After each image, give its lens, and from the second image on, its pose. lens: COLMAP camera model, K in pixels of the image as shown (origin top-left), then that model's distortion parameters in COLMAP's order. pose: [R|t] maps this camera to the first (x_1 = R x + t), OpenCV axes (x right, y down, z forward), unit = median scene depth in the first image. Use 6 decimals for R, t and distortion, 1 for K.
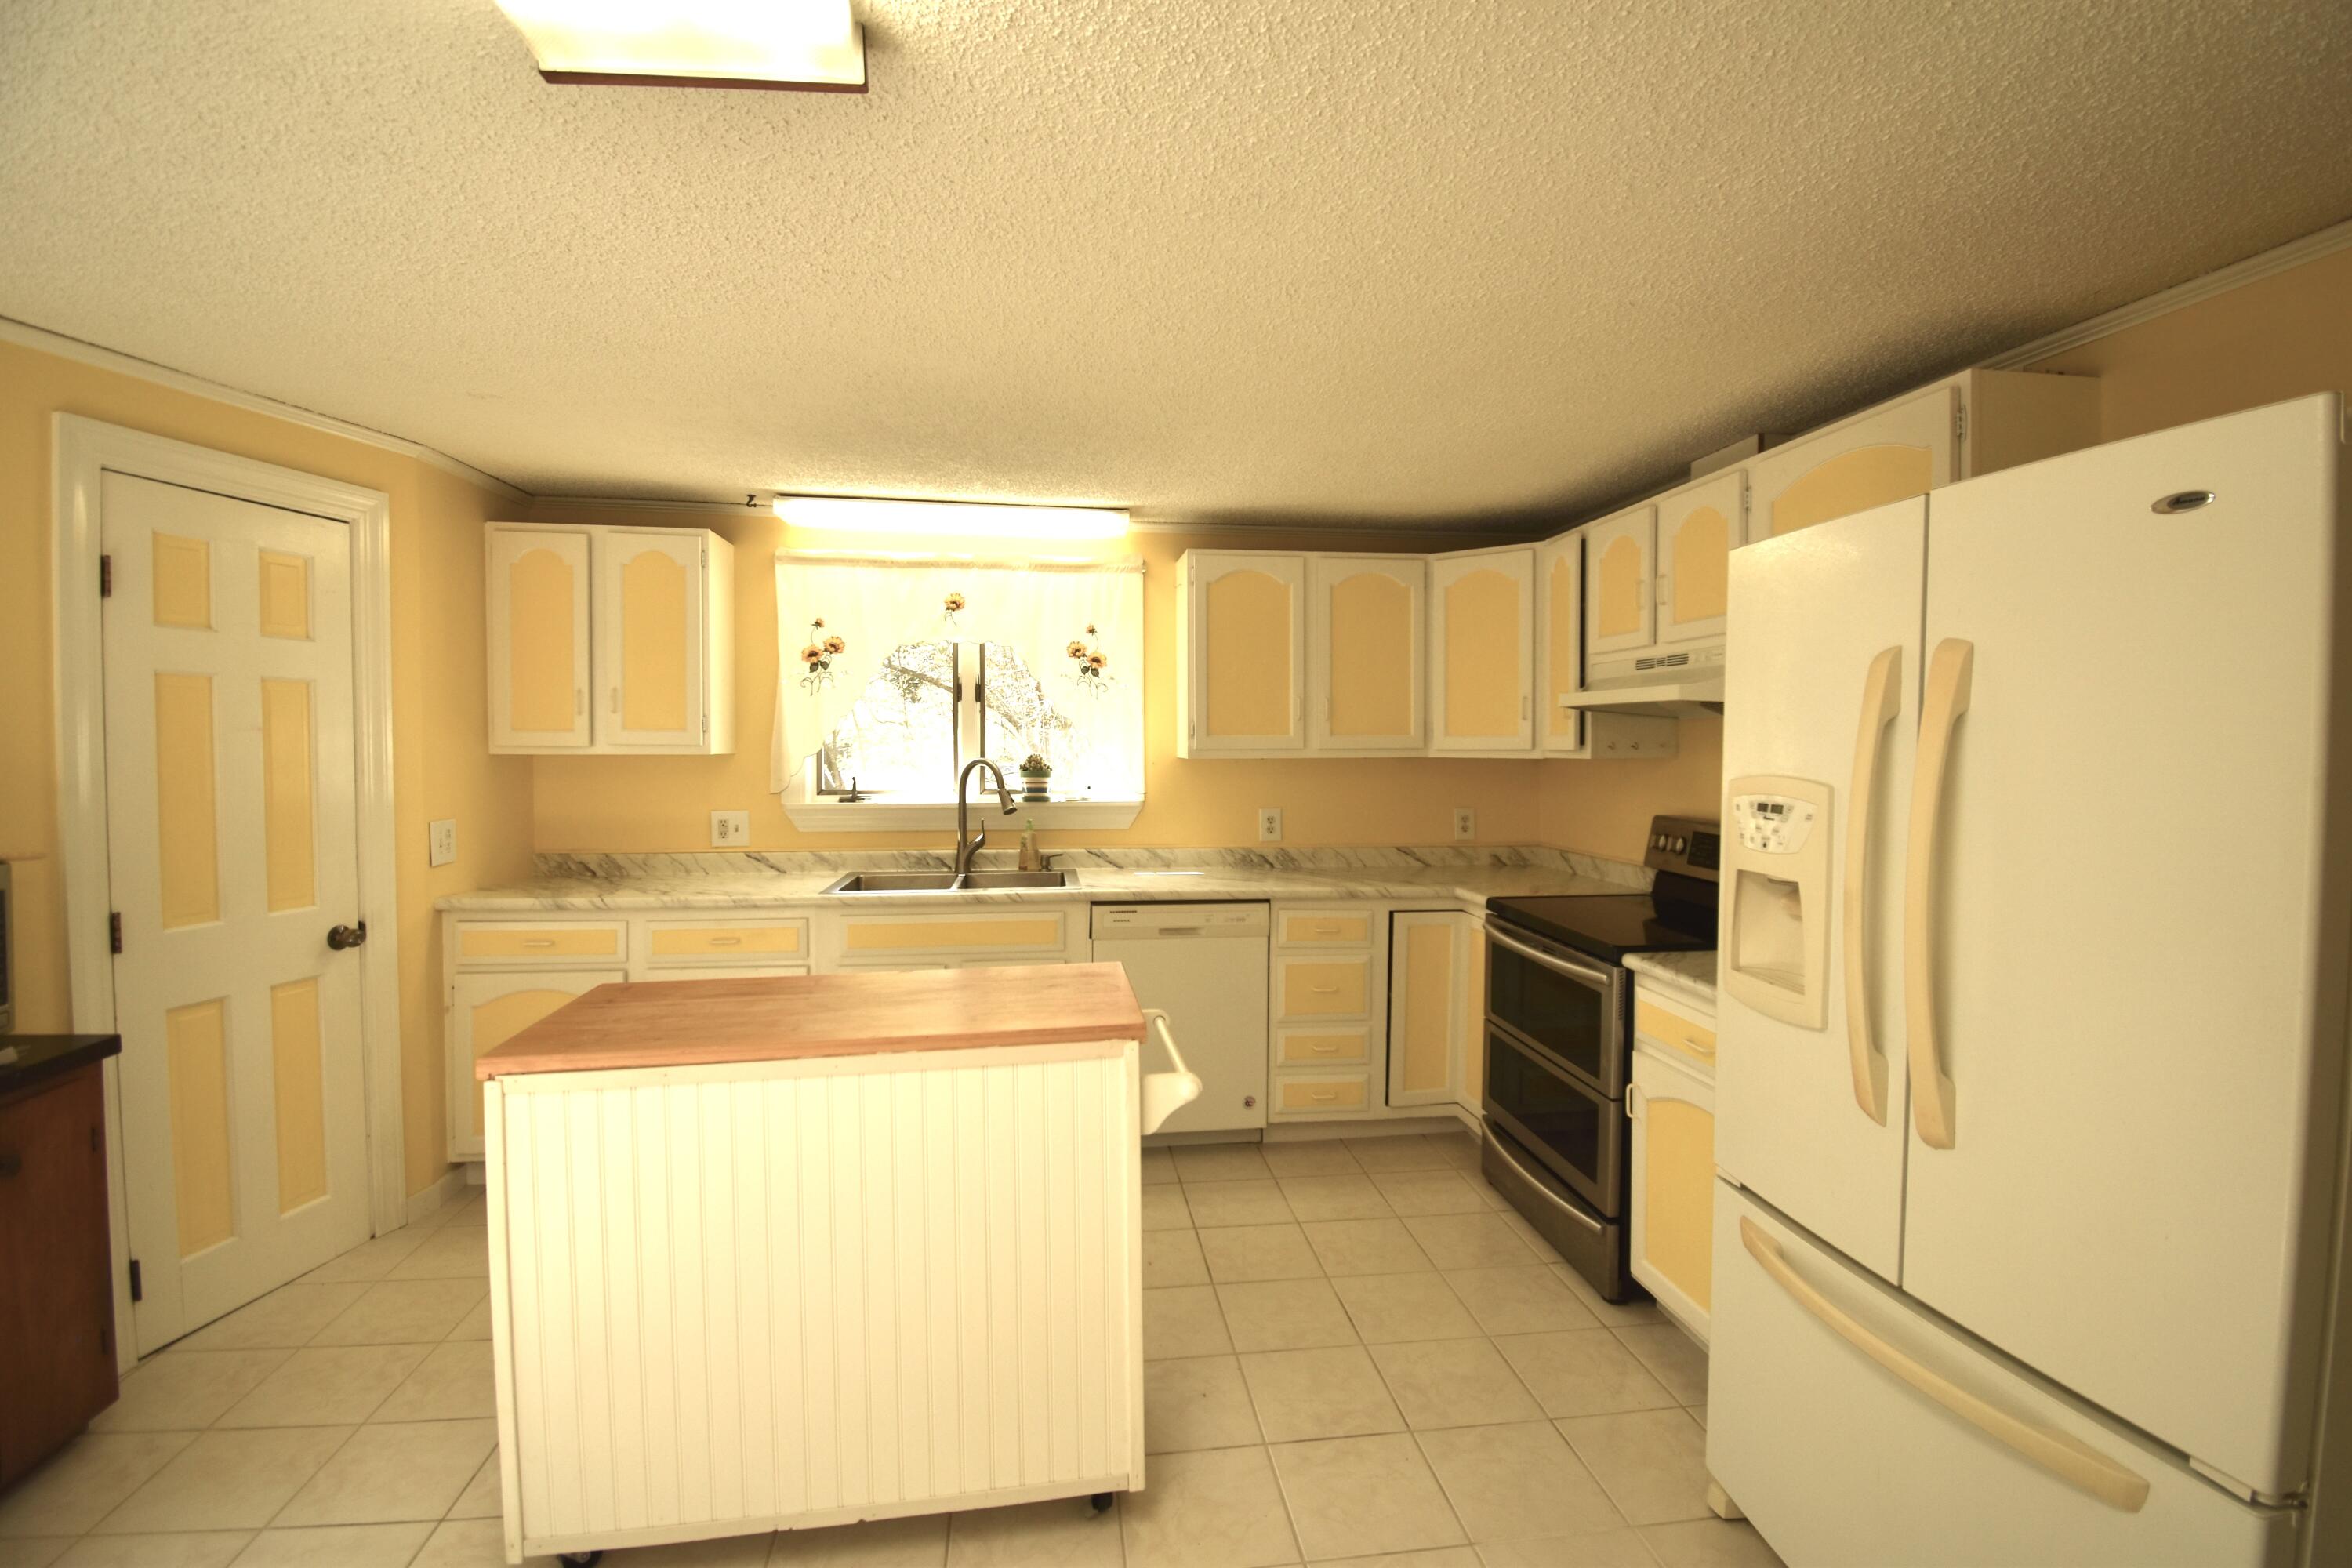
lens RADIAL K [[1044.1, 0, 1175.9], [0, 1044.1, 773.1], [0, 0, 1]] dist [0.000577, -0.007991]
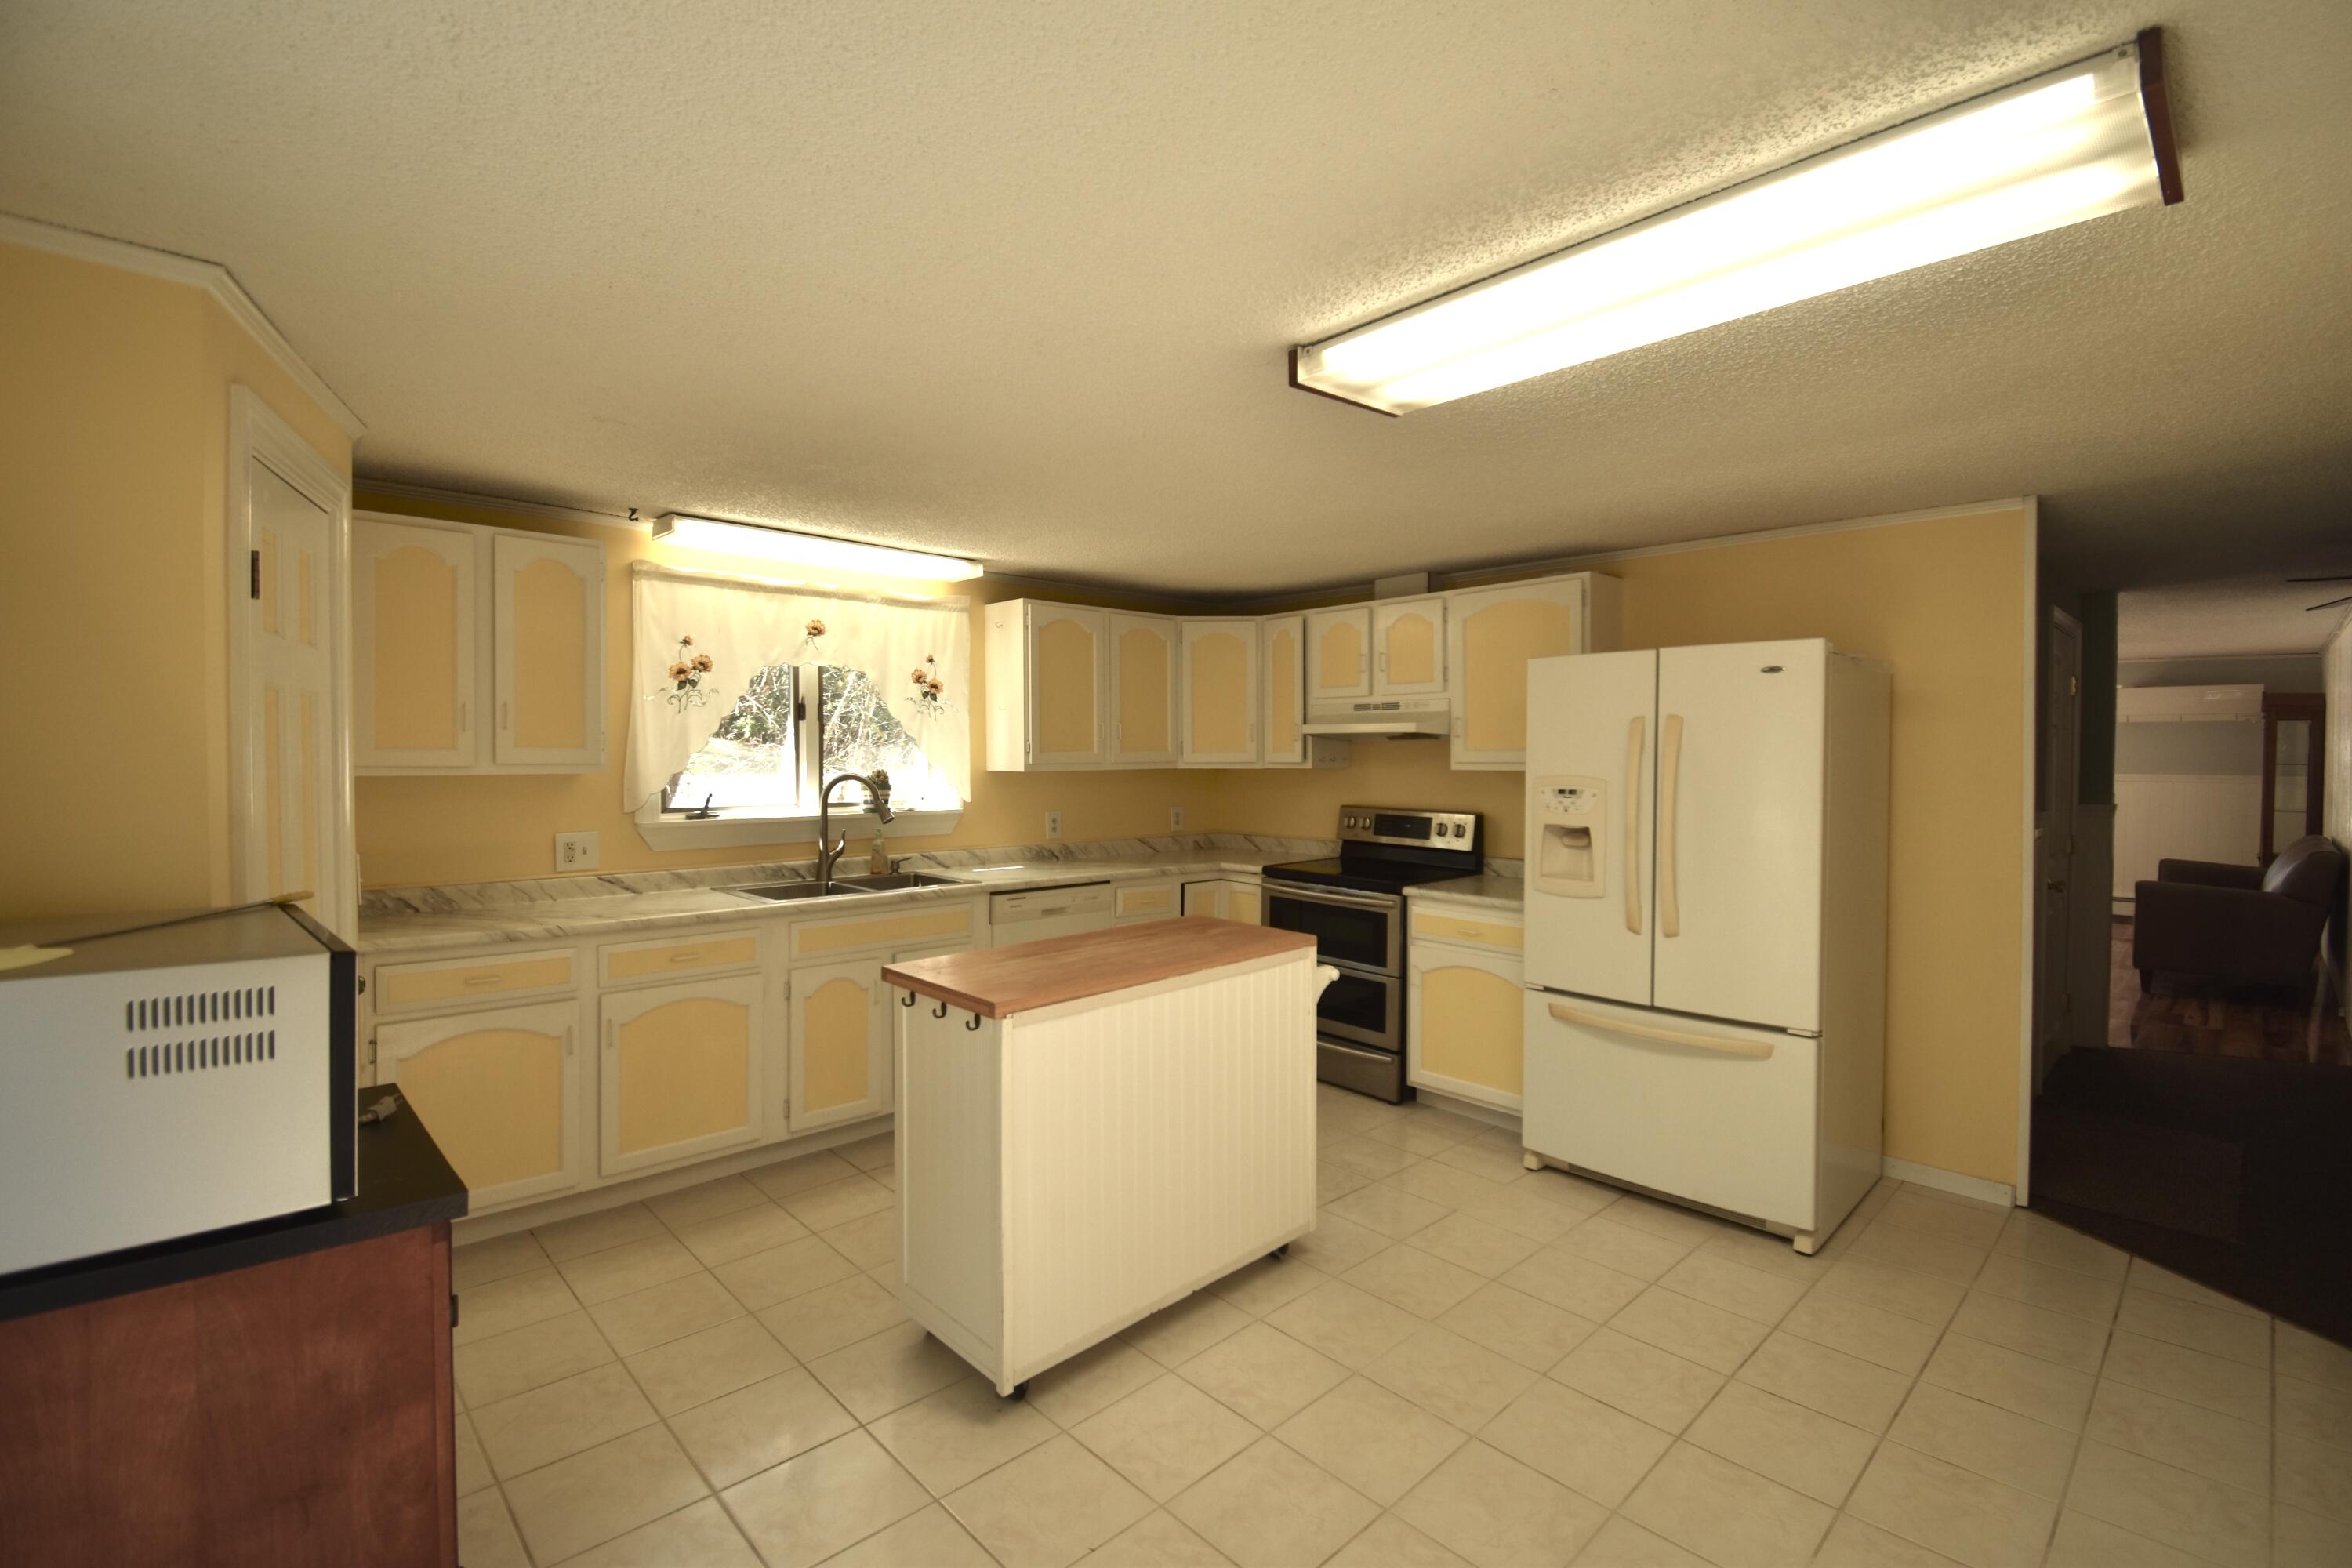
lens RADIAL K [[1044.1, 0, 1186.3], [0, 1044.1, 778.2], [0, 0, 1]] dist [0.000577, -0.007991]
pose [[0.813060, -0.015314, 0.581978, -0.543971], [0.018720, 0.999825, 0.000156, -0.003027], [-0.581879, 0.010768, 0.813204, -0.093139]]
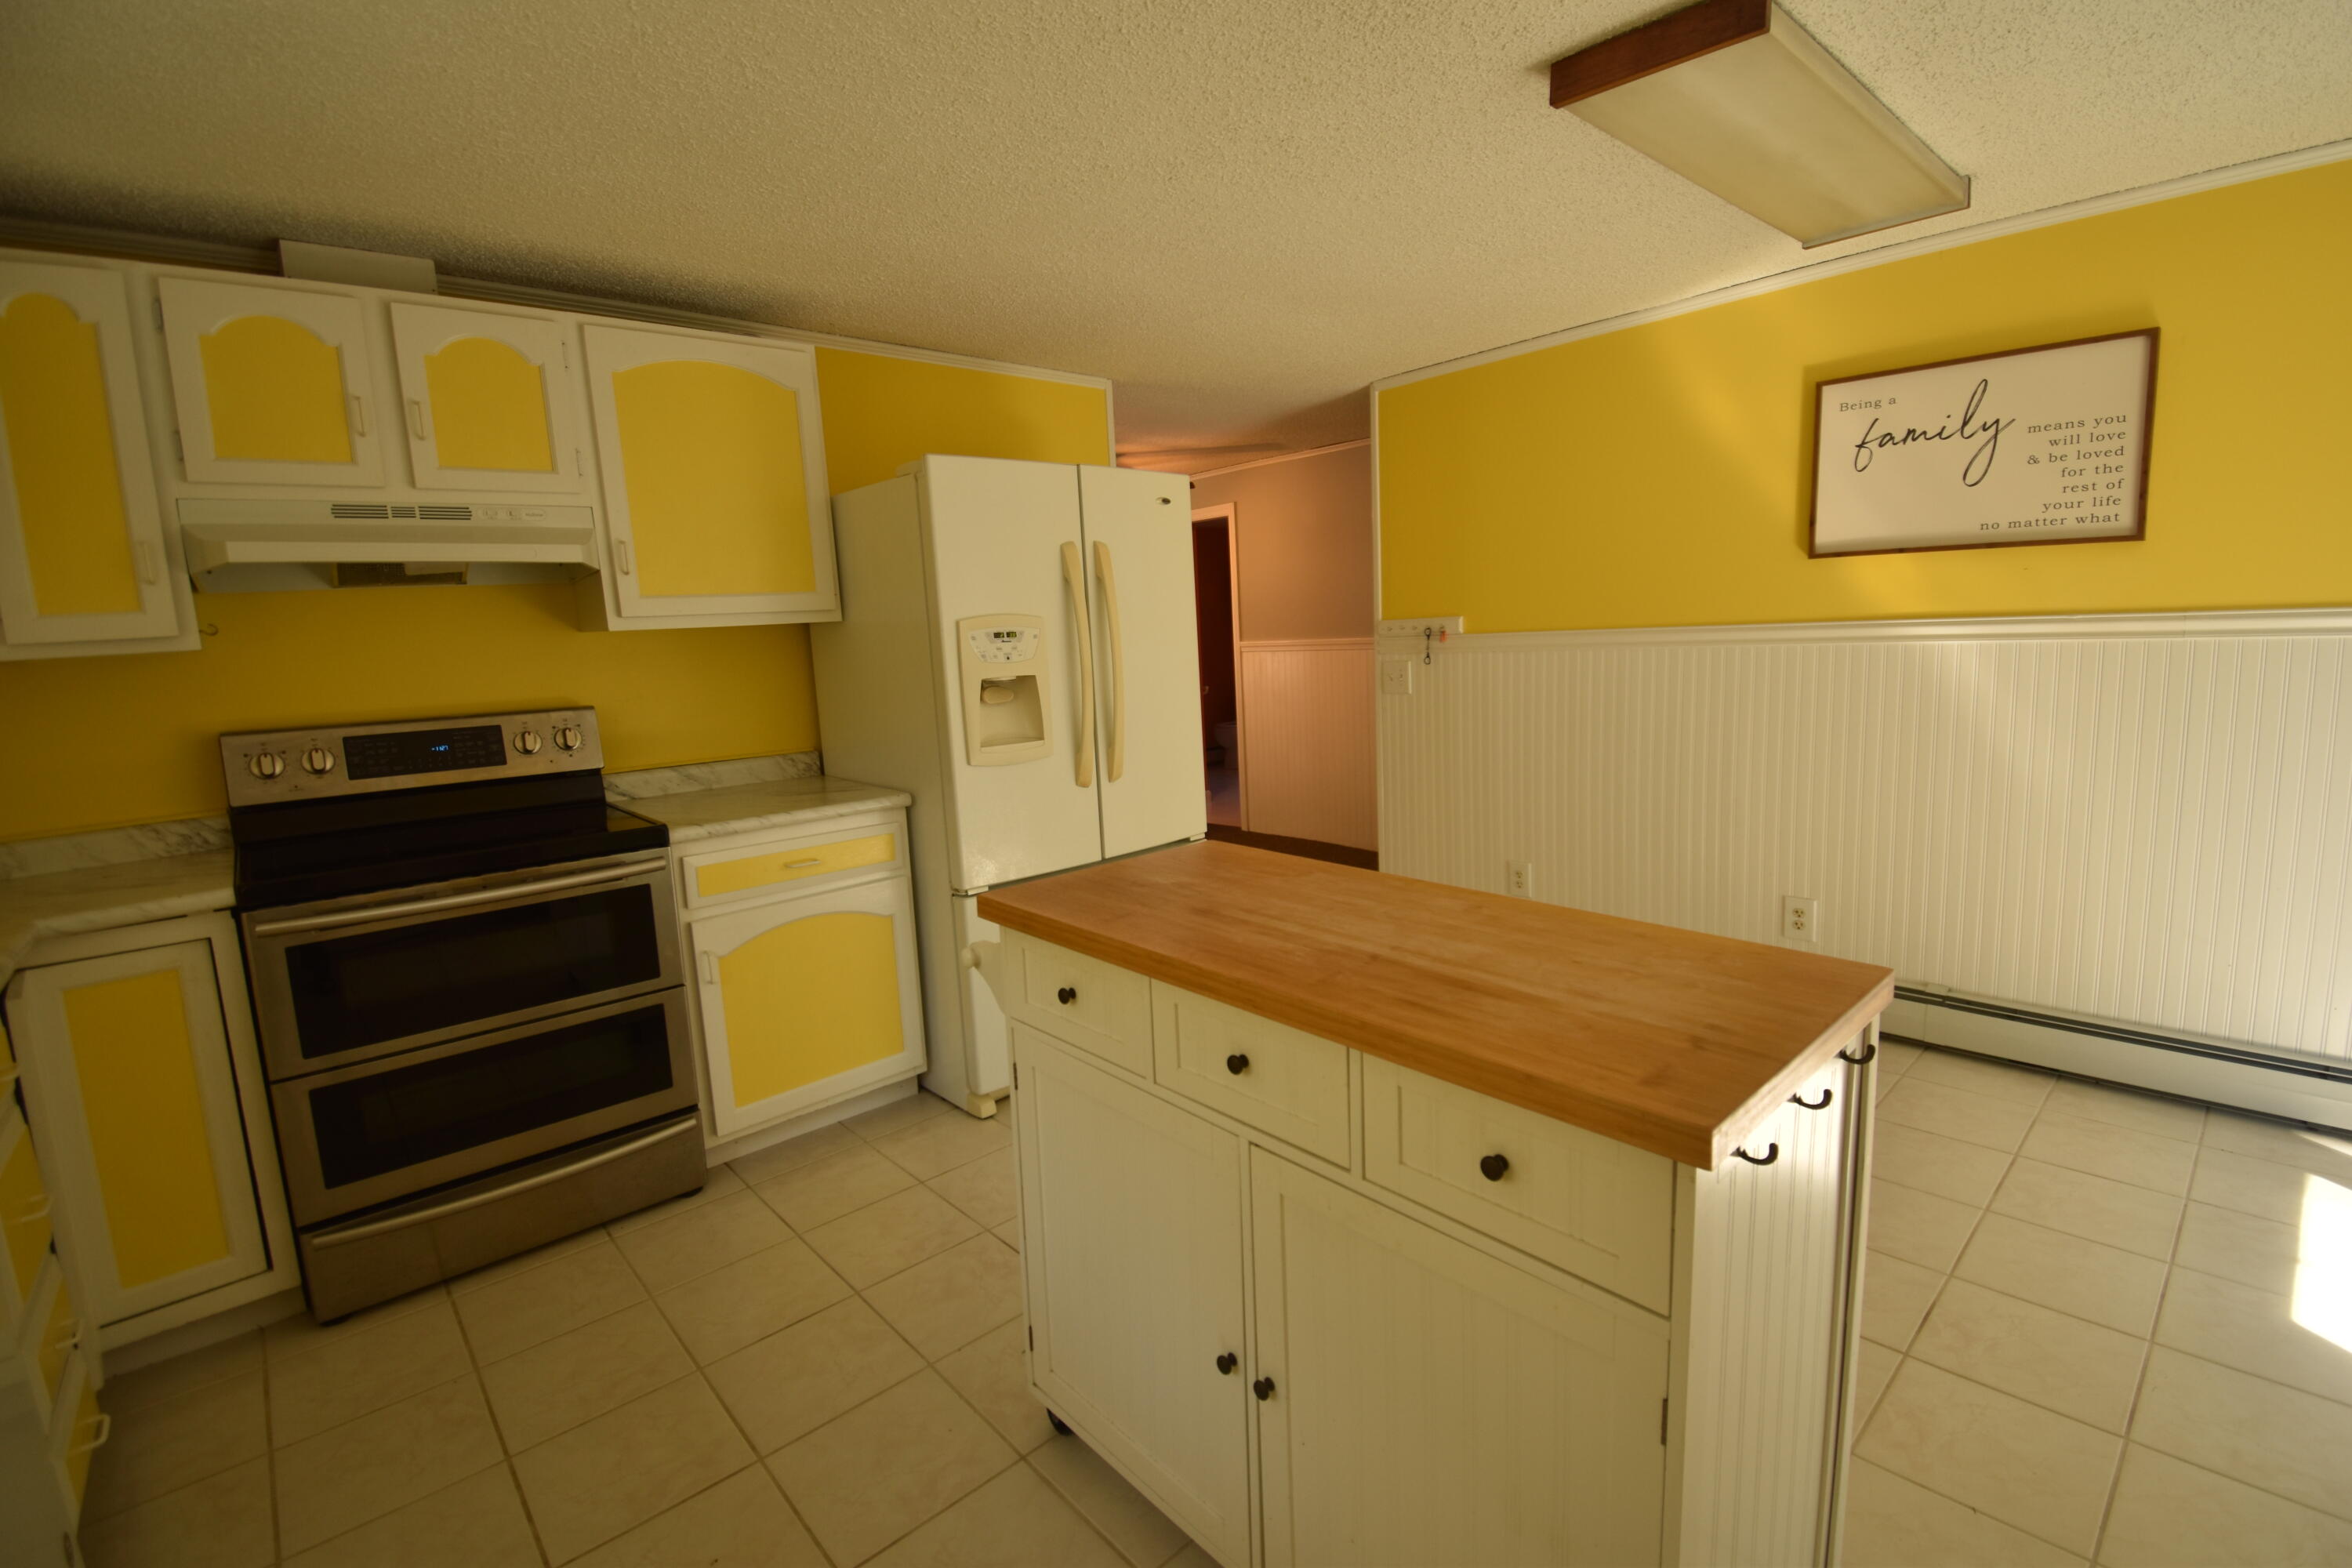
lens RADIAL K [[1044.1, 0, 1185.1], [0, 1044.1, 777.5], [0, 0, 1]] dist [0.000577, -0.007991]
pose [[-0.572561, -0.096454, 0.814169, -0.413242], [0.071642, 0.983371, 0.166882, 0.000747], [-0.816726, 0.153878, -0.556129, 0.774681]]
